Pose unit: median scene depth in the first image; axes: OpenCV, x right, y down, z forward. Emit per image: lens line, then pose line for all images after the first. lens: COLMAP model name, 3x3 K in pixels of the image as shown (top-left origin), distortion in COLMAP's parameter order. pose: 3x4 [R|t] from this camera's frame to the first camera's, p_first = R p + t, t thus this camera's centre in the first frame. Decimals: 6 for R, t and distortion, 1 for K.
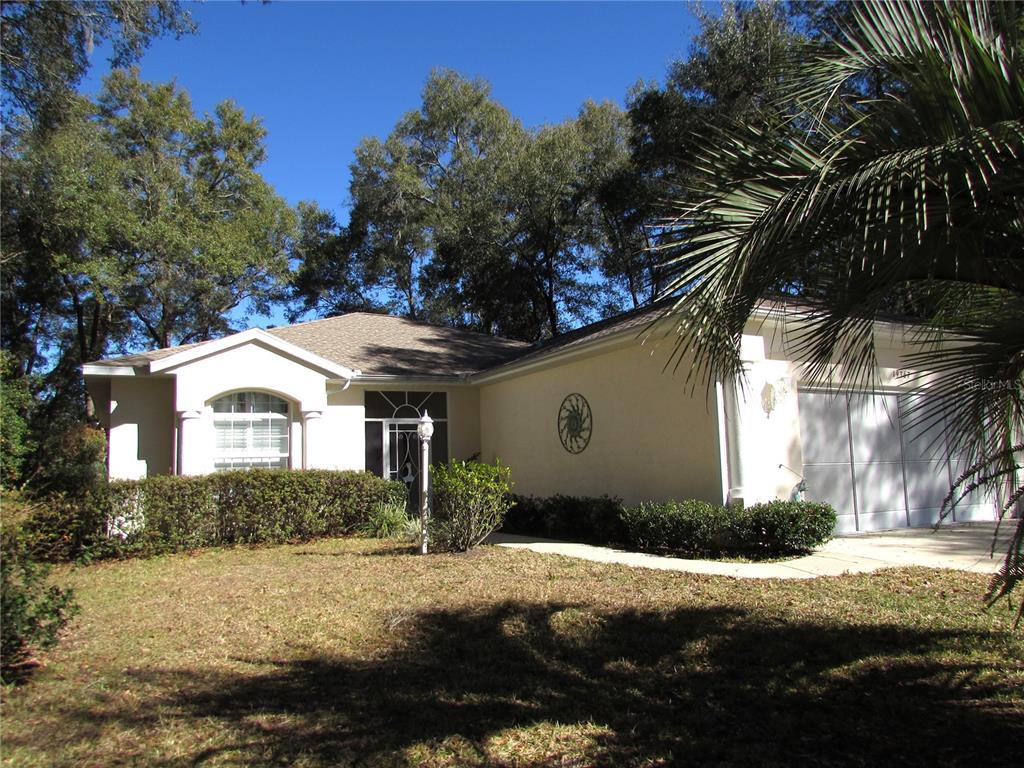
lens RADIAL K [[727.3, 0, 513.4], [0, 727.3, 389.1], [0, 0, 1]] dist [-0.026744, 0.001435]
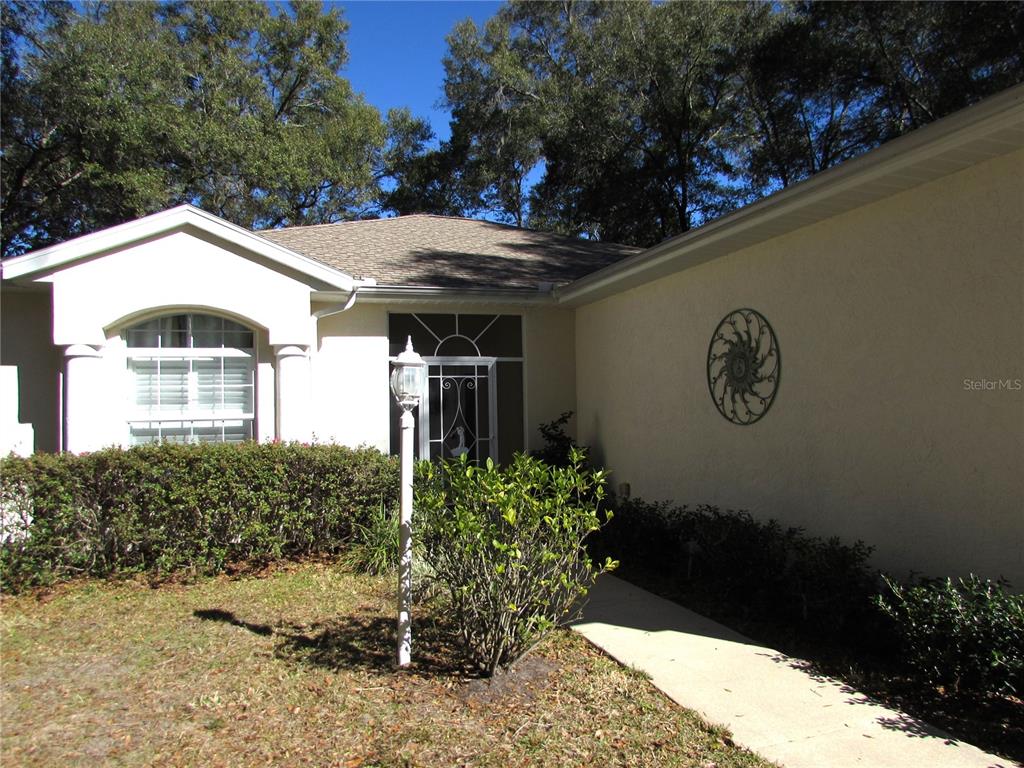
lens RADIAL K [[727.3, 0, 513.4], [0, 727.3, 389.1], [0, 0, 1]] dist [-0.026744, 0.001435]
pose [[0.985299, 0.008803, -0.170611, 0.011303], [0.005542, 0.996499, 0.083422, 0.017904], [0.170748, -0.083141, 0.981801, 0.435594]]
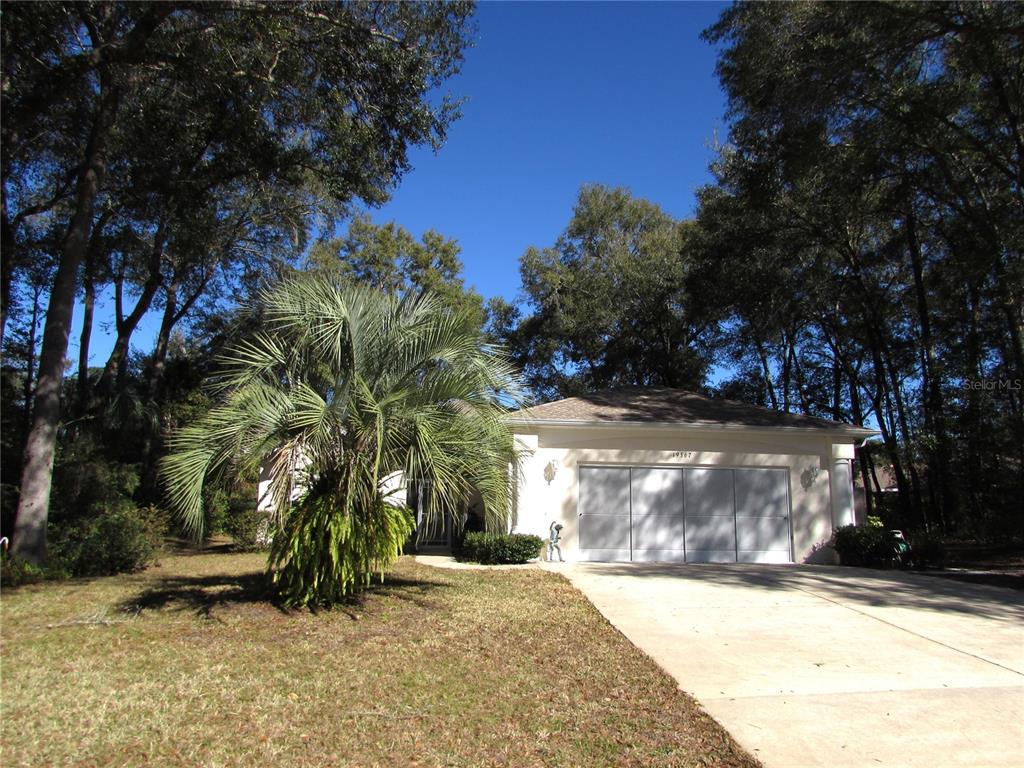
lens RADIAL K [[727.3, 0, 513.4], [0, 727.3, 389.1], [0, 0, 1]] dist [-0.026744, 0.001435]
pose [[0.920233, -0.029840, -0.390231, 0.716145], [0.003424, 0.997665, -0.068216, -0.048370], [0.391355, 0.061438, 0.918187, -0.417761]]
